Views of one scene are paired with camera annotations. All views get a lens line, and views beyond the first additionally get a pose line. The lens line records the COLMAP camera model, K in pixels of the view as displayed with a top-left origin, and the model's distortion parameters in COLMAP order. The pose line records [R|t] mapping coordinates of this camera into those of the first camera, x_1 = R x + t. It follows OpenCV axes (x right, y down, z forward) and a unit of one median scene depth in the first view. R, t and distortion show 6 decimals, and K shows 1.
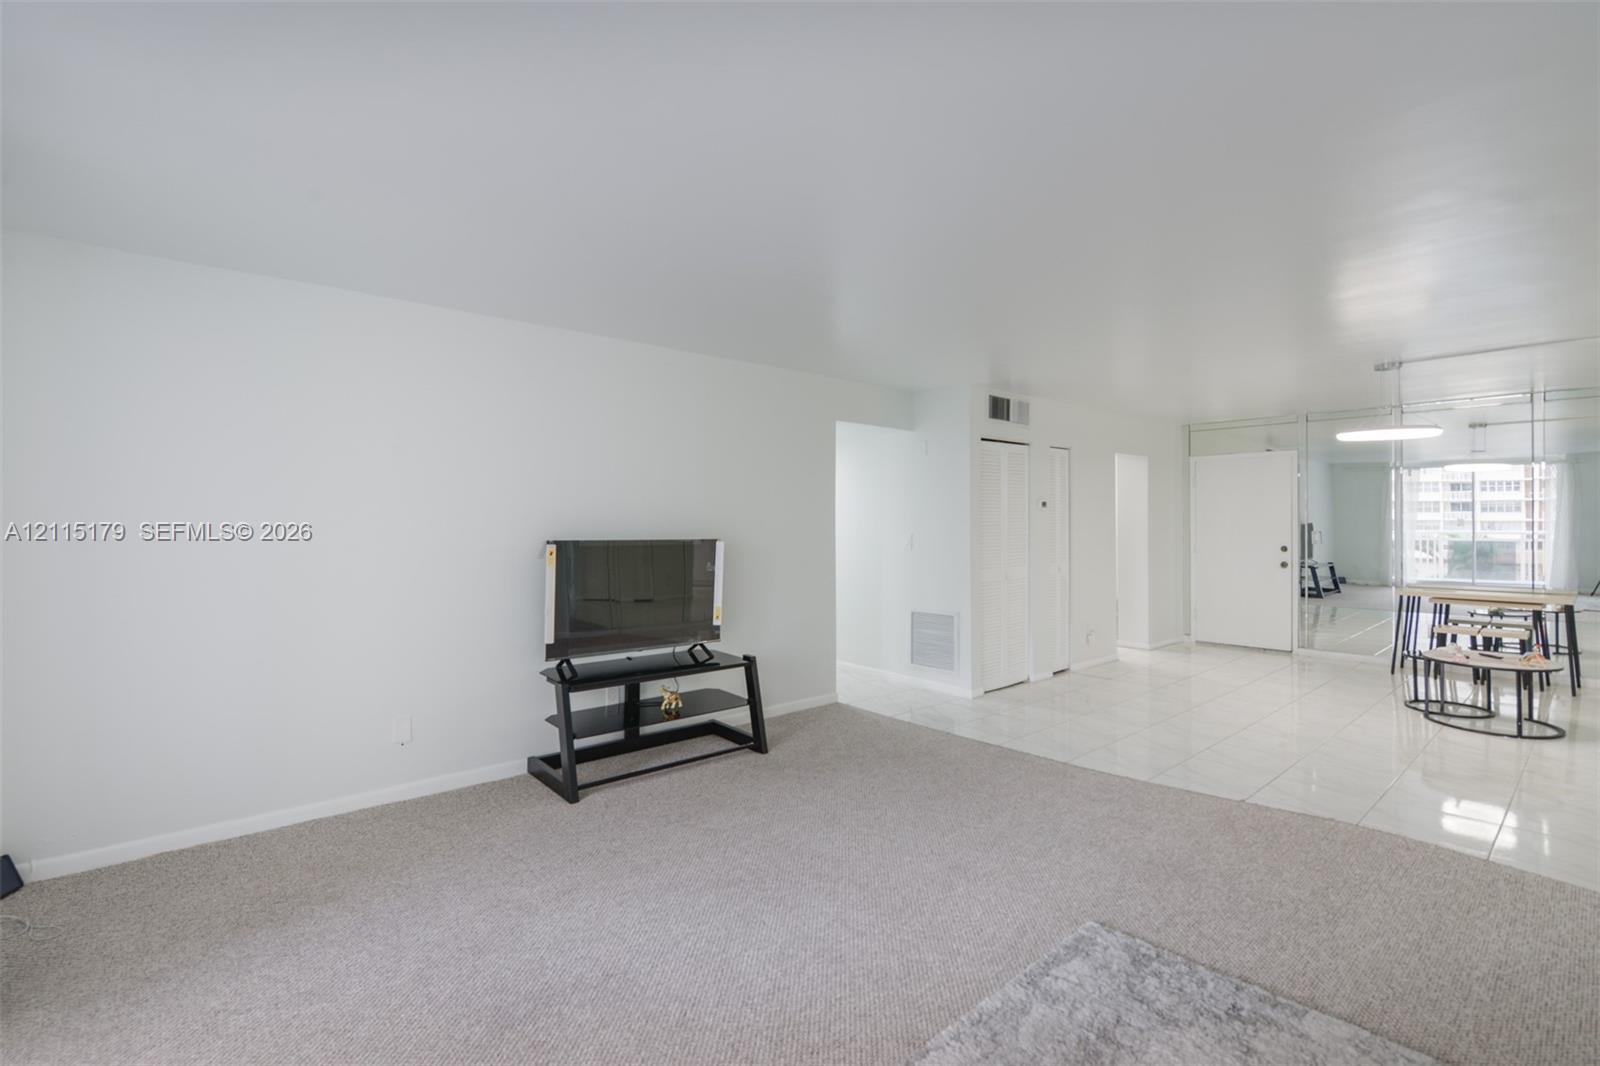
lens RADIAL K [[737.0, 0, 800.4], [0, 737.0, 513.7], [0, 0, 1]] dist [-0.014771, 0.000024]
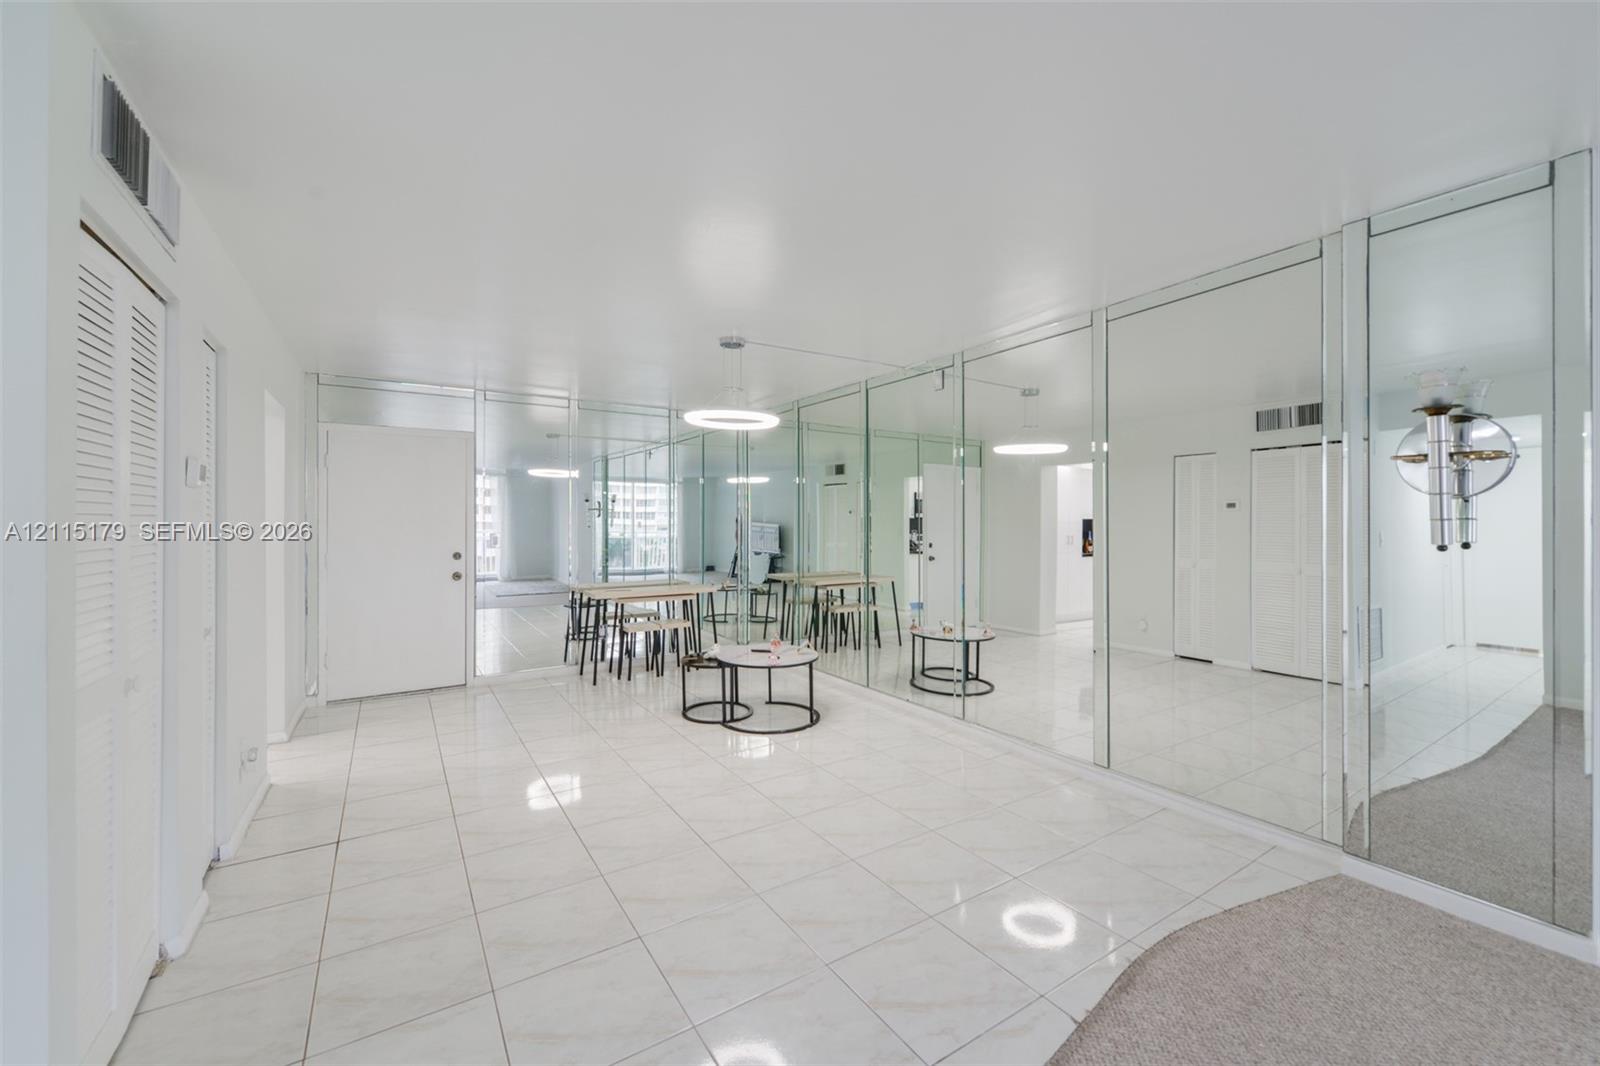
lens RADIAL K [[626.3, 0, 798.5], [0, 626.3, 519.7], [0, 0, 1]] dist [0.001589, 0.000302]
pose [[0.155944, 0.003678, 0.987759, 0.091055], [-0.009362, 0.999954, -0.002245, 0.013005], [-0.987722, -0.008898, 0.155971, 1.034825]]
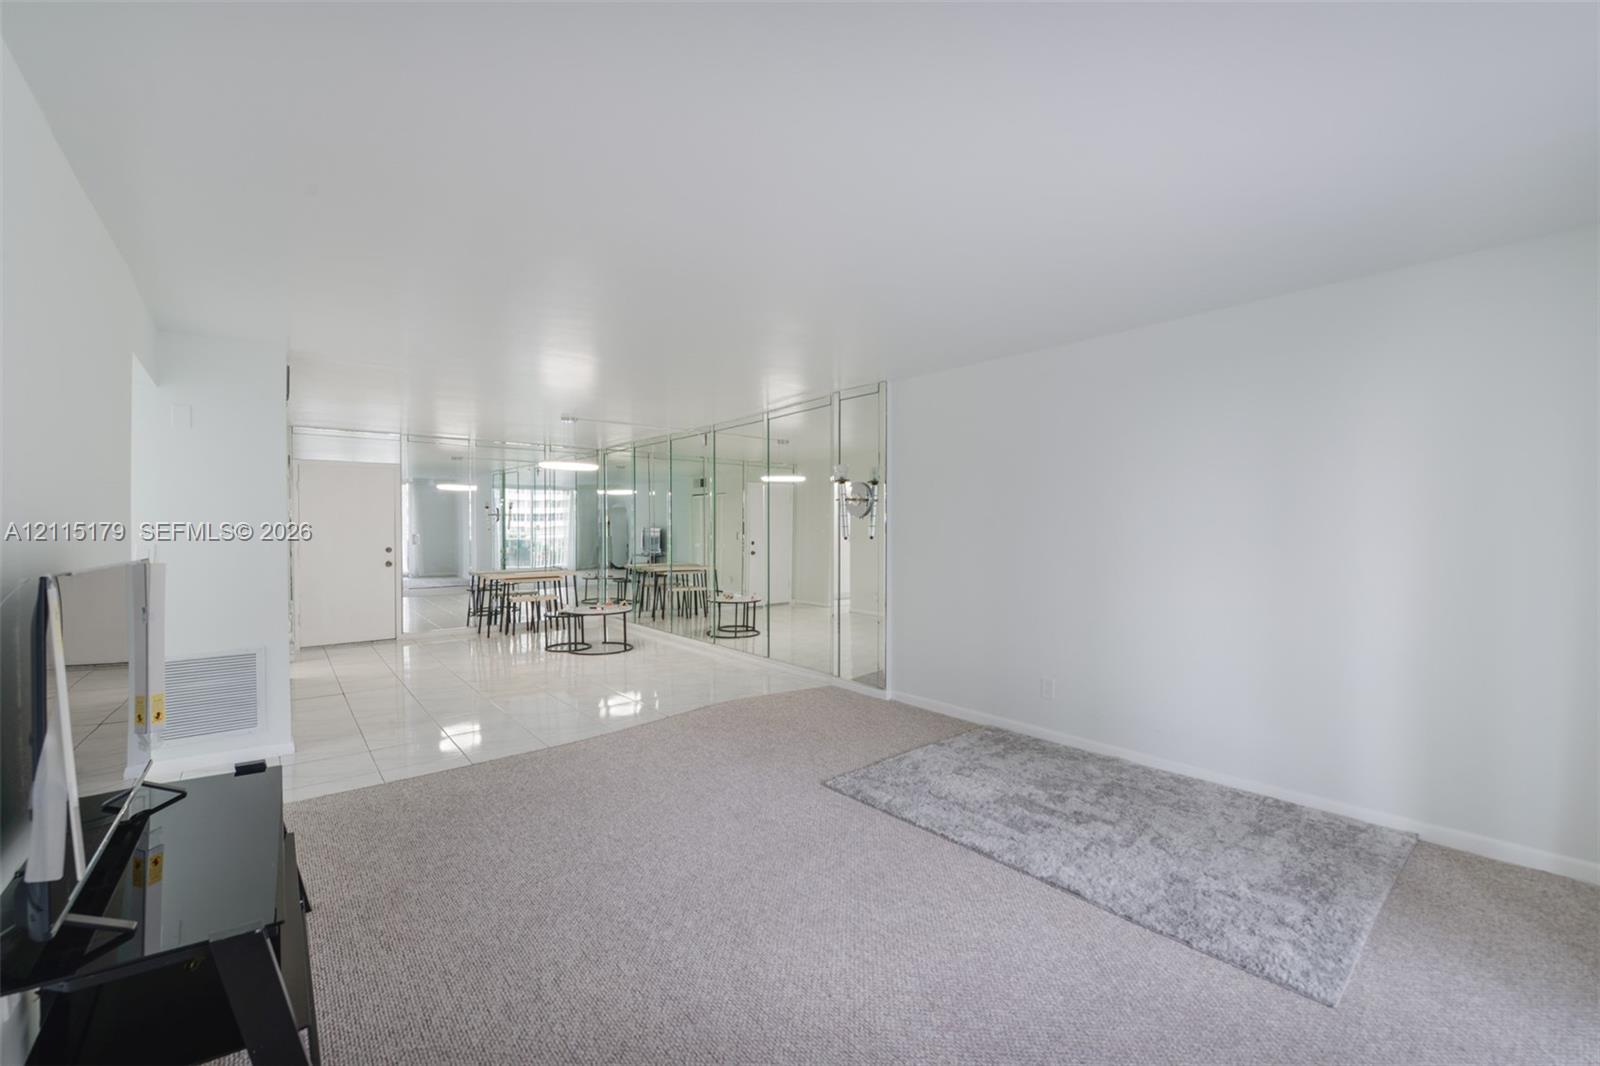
lens RADIAL K [[638.0, 0, 792.1], [0, 638.0, 524.5], [0, 0, 1]] dist [-0.016528, -0.000216]
pose [[0.042926, 0.000383, 0.999078, -0.600175], [-0.008698, 0.999962, -0.000009, 0.004993], [-0.999040, -0.008690, 0.042927, 0.636777]]
